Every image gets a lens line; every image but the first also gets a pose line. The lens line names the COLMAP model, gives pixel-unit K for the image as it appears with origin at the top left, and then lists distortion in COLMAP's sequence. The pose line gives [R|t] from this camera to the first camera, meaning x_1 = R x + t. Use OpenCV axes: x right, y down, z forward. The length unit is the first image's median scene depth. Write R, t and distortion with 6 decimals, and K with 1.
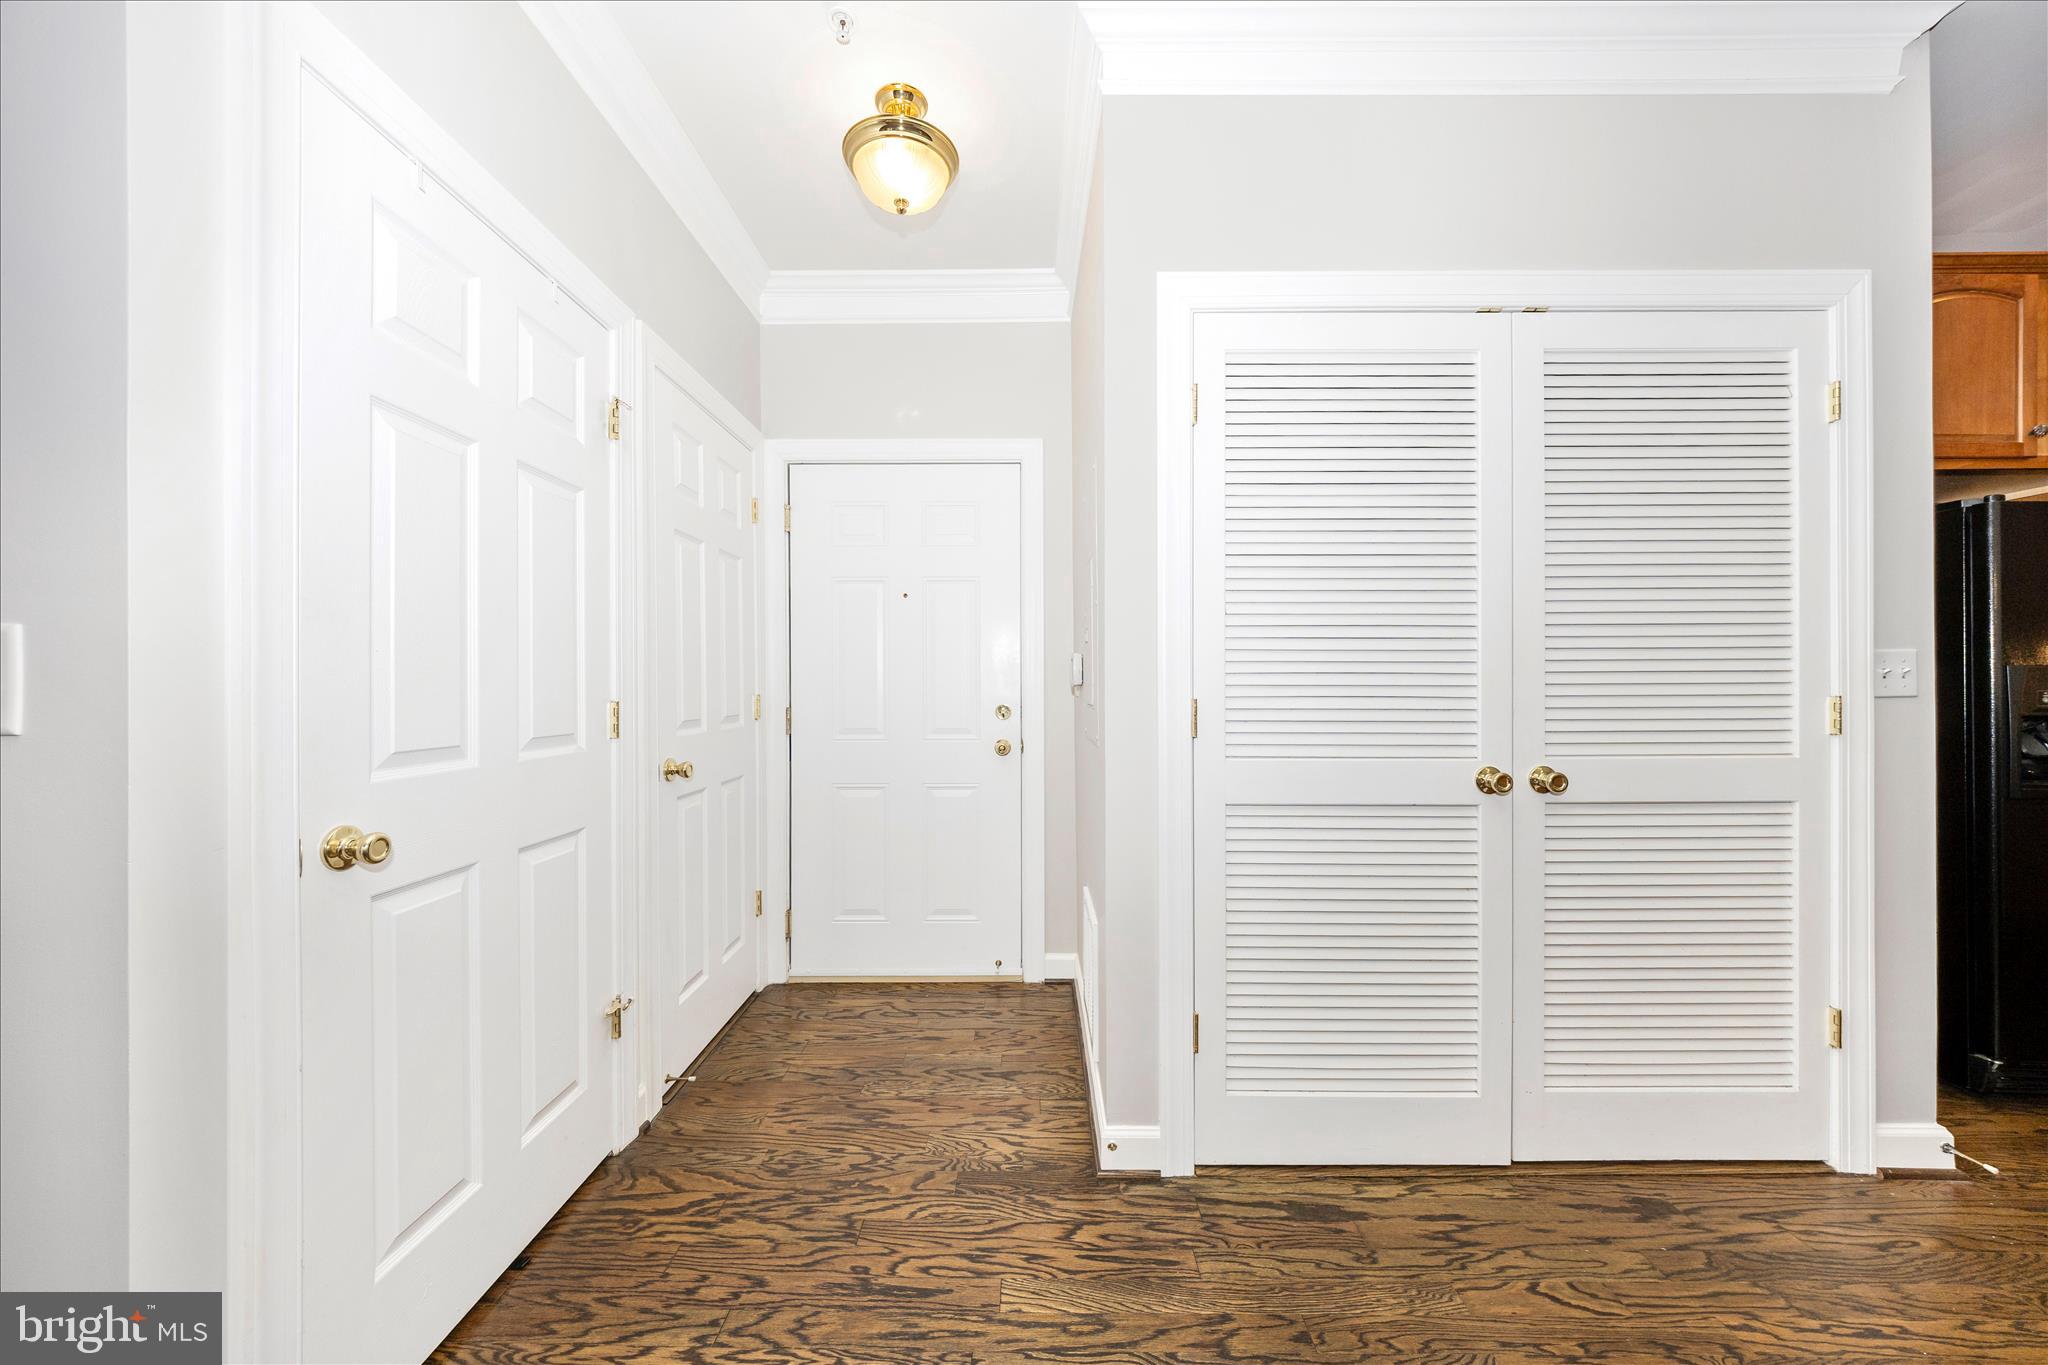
lens RADIAL K [[719.6, 0, 993.1], [0, 719.6, 685.1], [0, 0, 1]] dist [-0.018076, 0.003896]
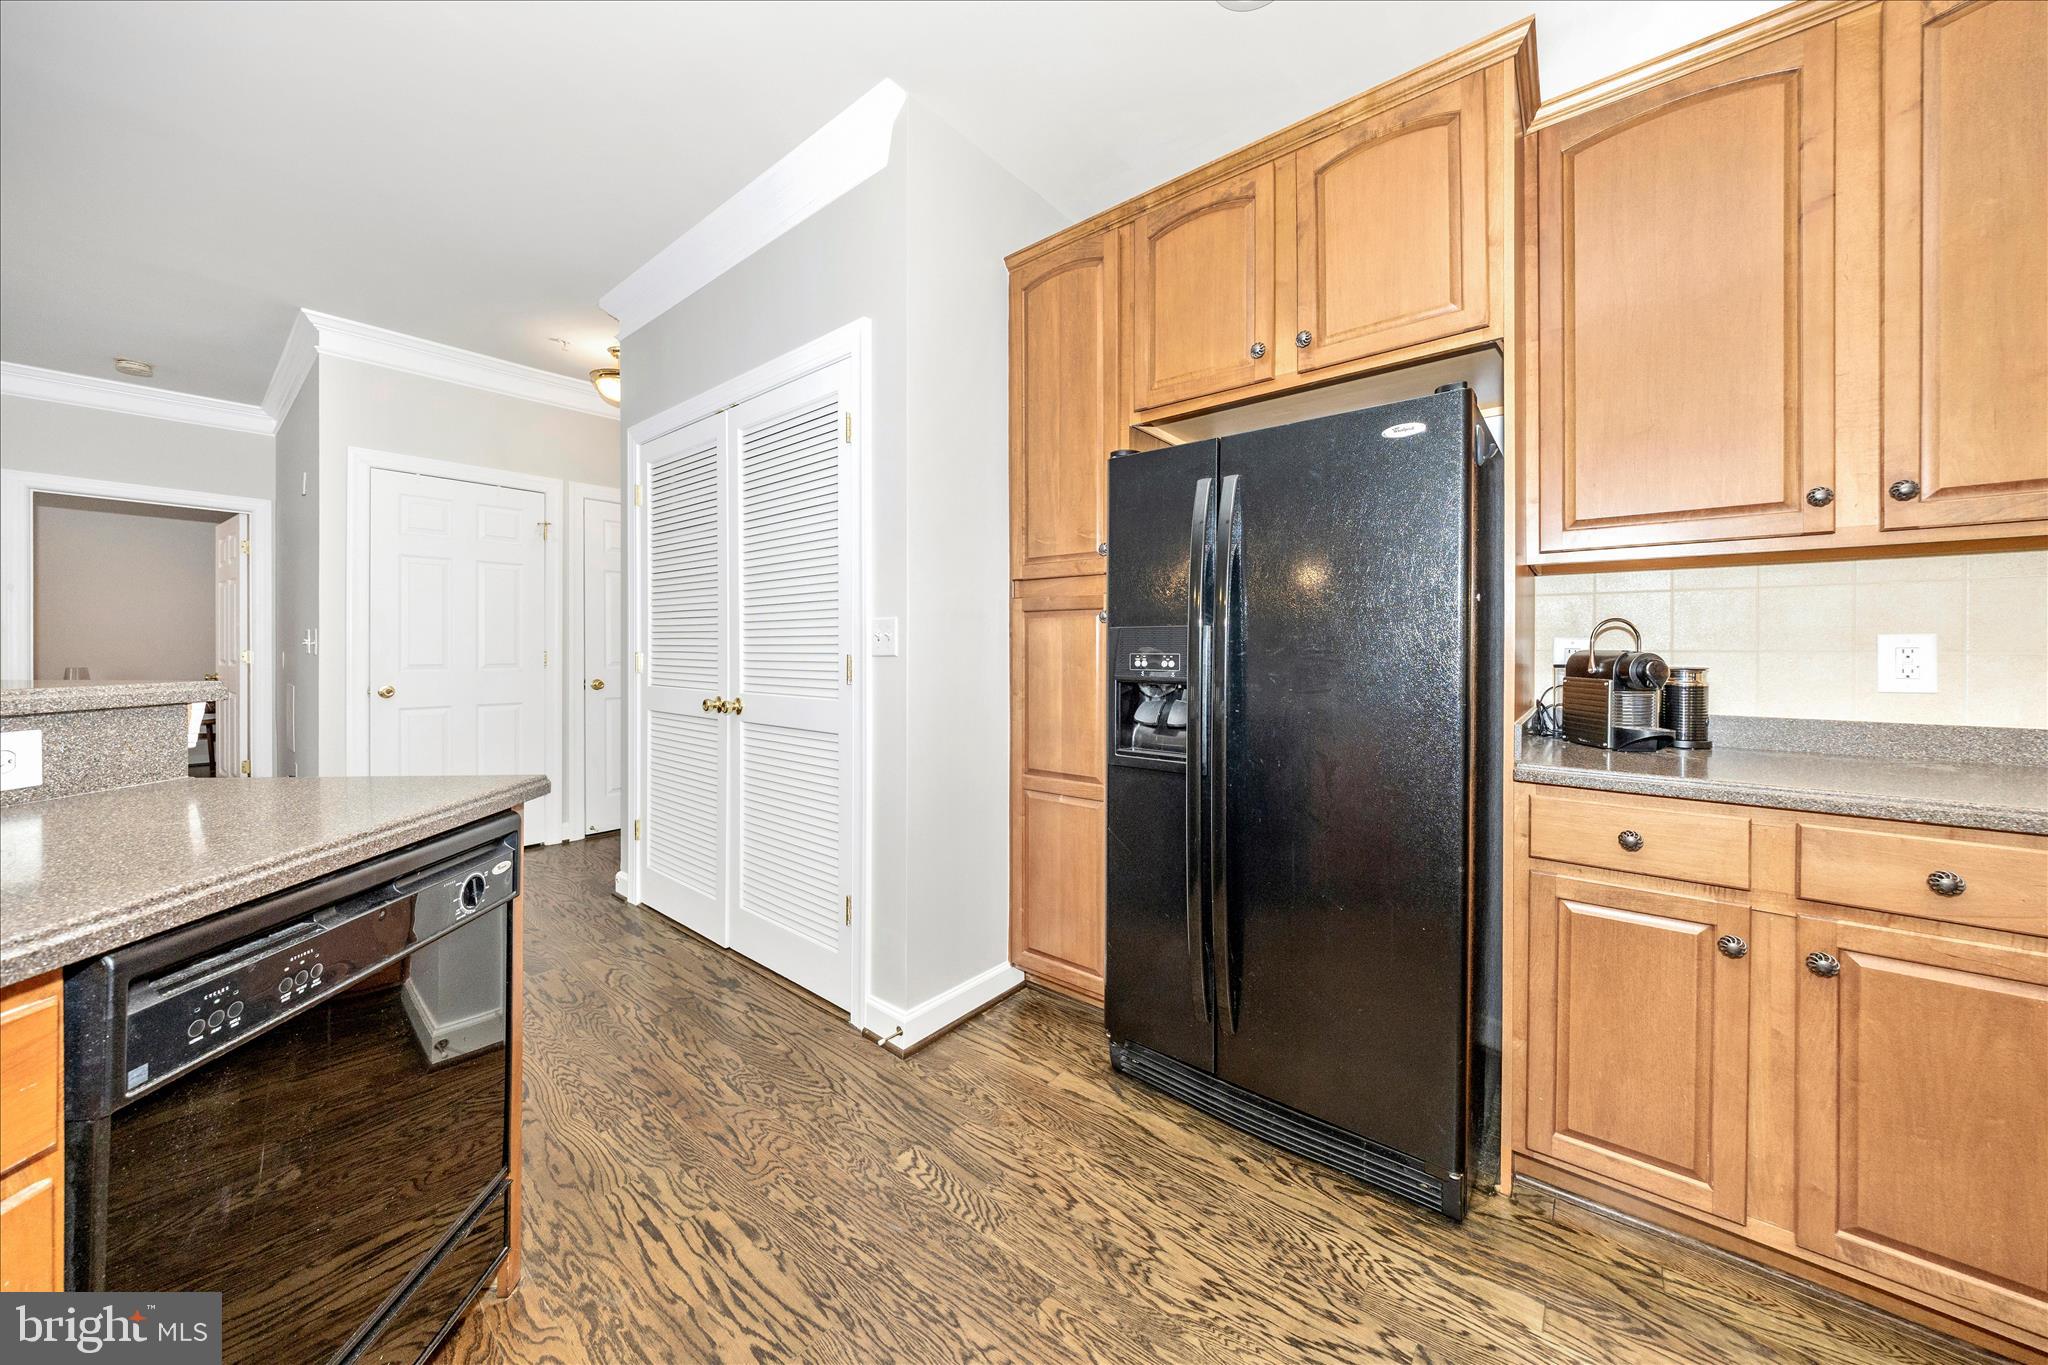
lens RADIAL K [[712.5, 0, 1020.3], [0, 712.5, 656.0], [0, 0, 1]] dist [-0.009618, -0.000137]
pose [[0.777734, 0.013881, -0.628440, 2.243461], [-0.011324, 0.999903, 0.008072, 0.007504], [0.628491, 0.000838, 0.777816, 0.185981]]
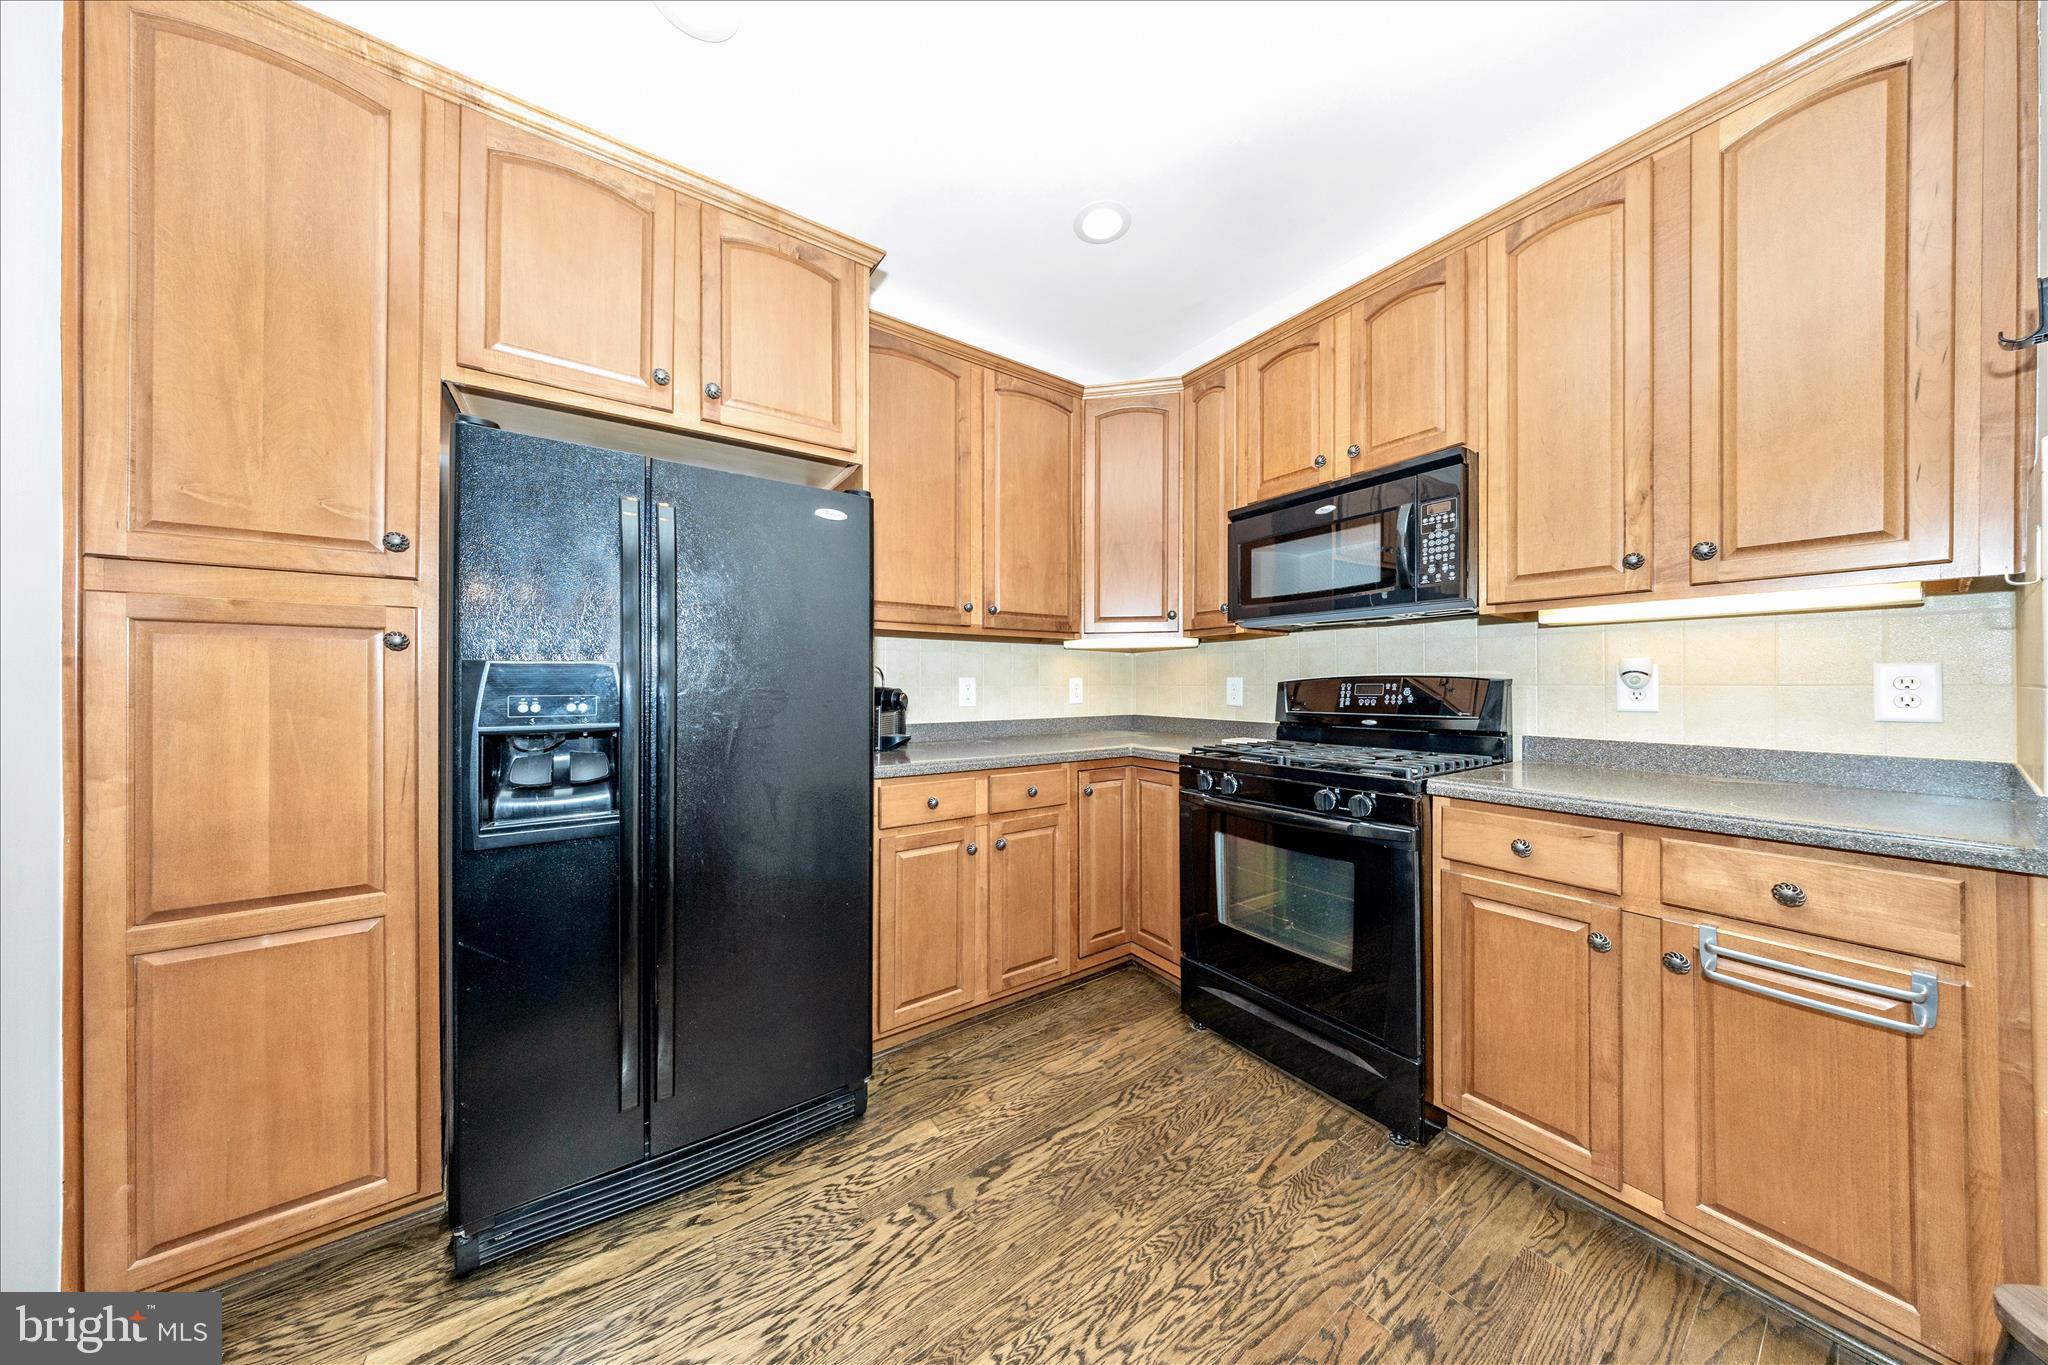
lens RADIAL K [[622.7, 0, 1028.2], [0, 622.7, 681.1], [0, 0, 1]] dist [0.005504, -0.000016]
pose [[0.816296, 0.007242, 0.577589, 1.760865], [-0.002799, 0.999959, -0.008583, -0.001885], [-0.577627, 0.005389, 0.816283, 0.197457]]
